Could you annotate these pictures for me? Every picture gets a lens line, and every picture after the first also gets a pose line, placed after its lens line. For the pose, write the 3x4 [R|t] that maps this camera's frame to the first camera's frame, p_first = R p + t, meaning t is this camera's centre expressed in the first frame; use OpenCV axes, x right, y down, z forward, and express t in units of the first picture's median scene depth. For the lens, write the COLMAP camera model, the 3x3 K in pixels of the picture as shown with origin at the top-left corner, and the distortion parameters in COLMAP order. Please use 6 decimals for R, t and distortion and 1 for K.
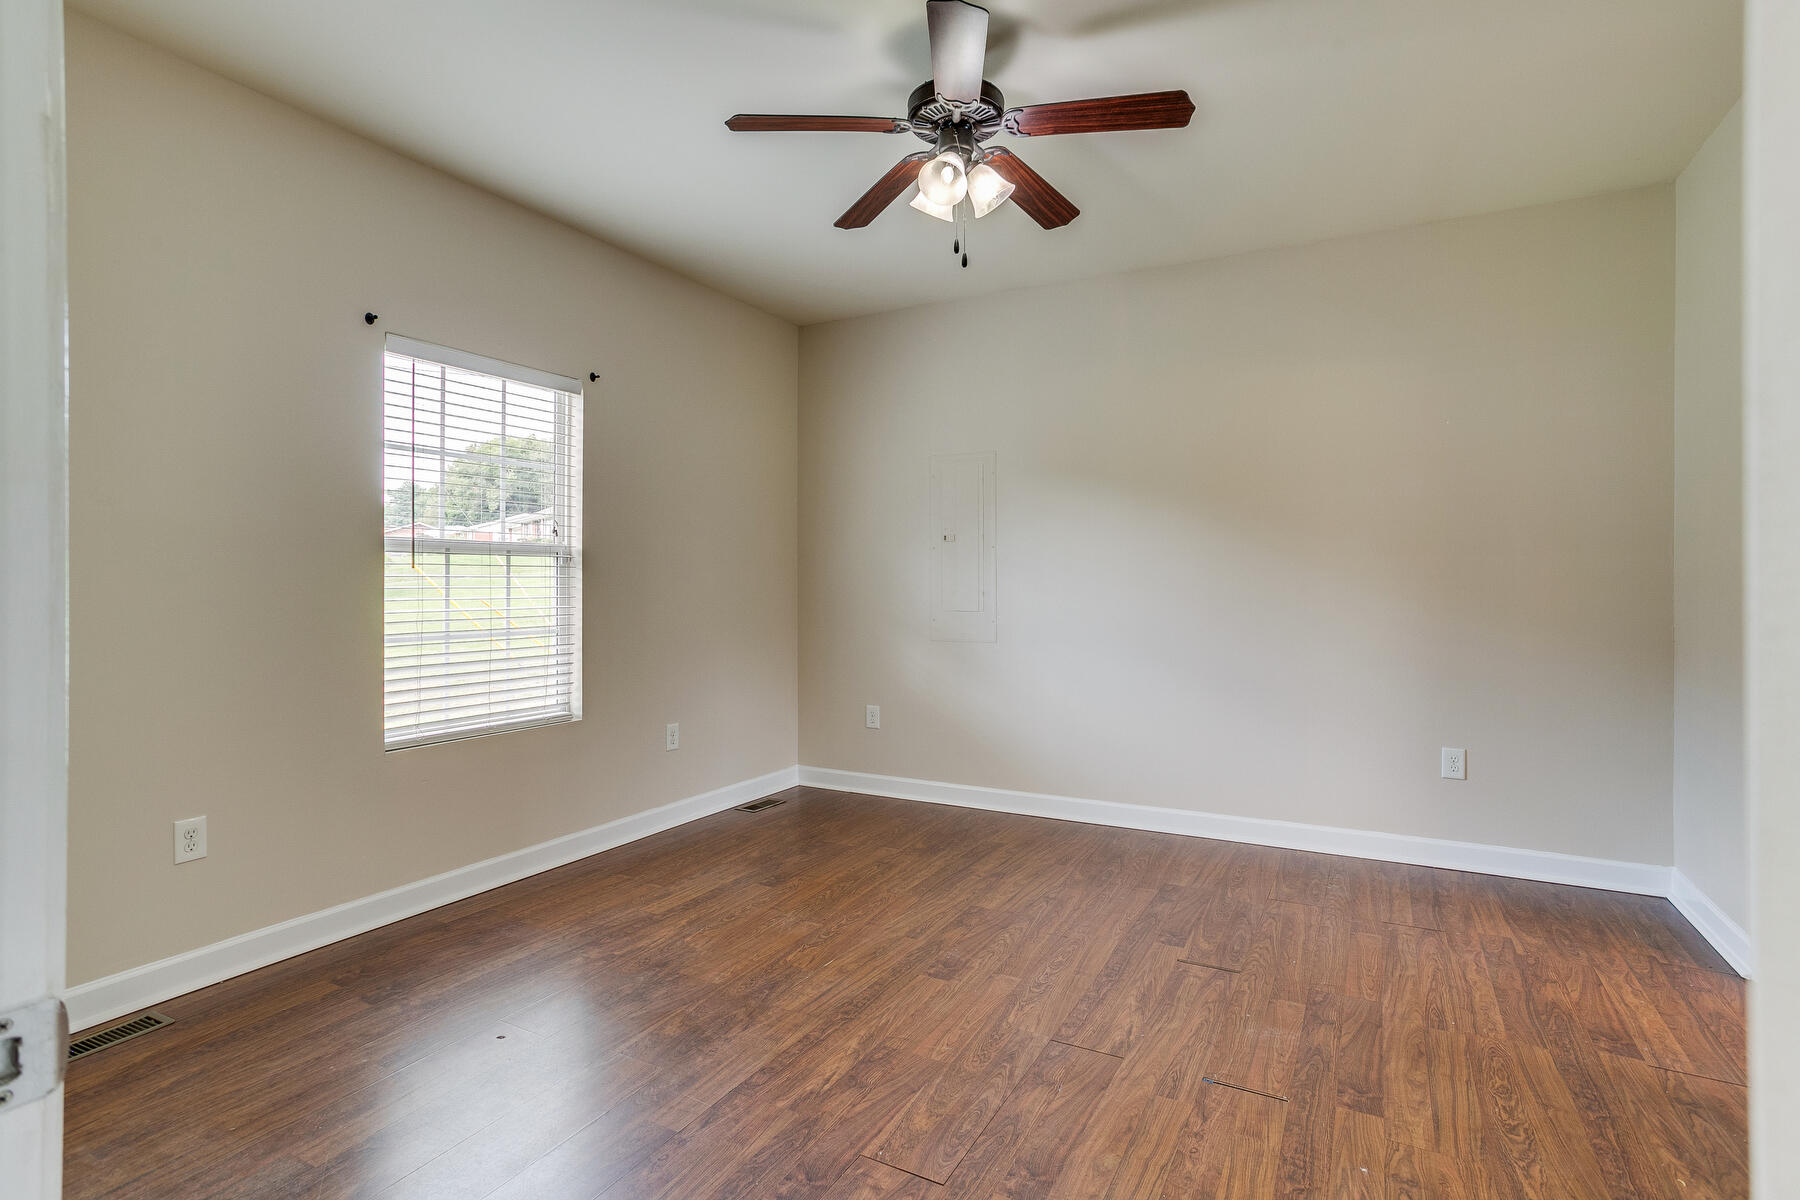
lens RADIAL K [[872.4, 0, 911.7], [0, 872.4, 595.3], [0, 0, 1]] dist [-0.001111, 0.001129]
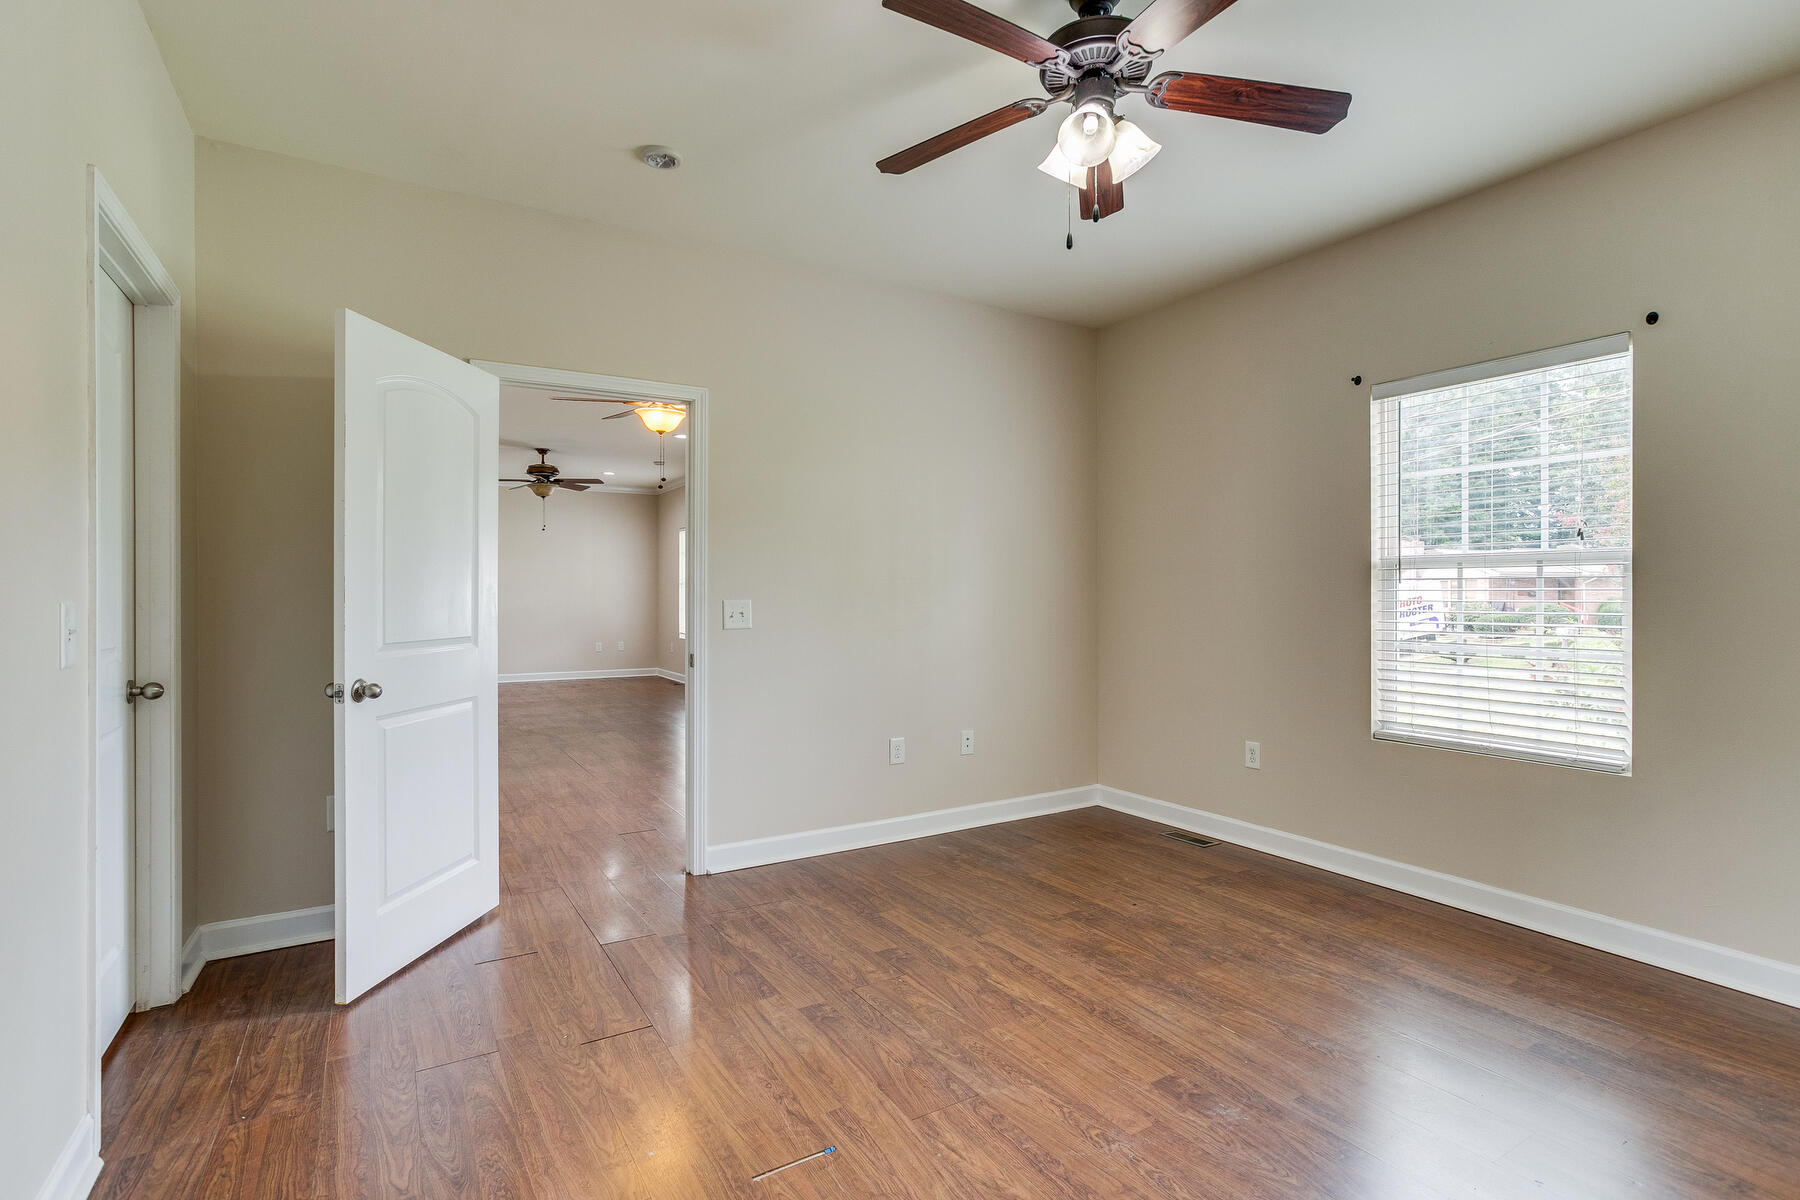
lens RADIAL K [[872.4, 0, 911.7], [0, 872.4, 595.3], [0, 0, 1]] dist [-0.001111, 0.001129]
pose [[-0.494054, -0.002153, -0.869428, 0.905384], [-0.011494, 0.999926, 0.004055, -0.015784], [0.869355, 0.011996, -0.494042, 1.264634]]
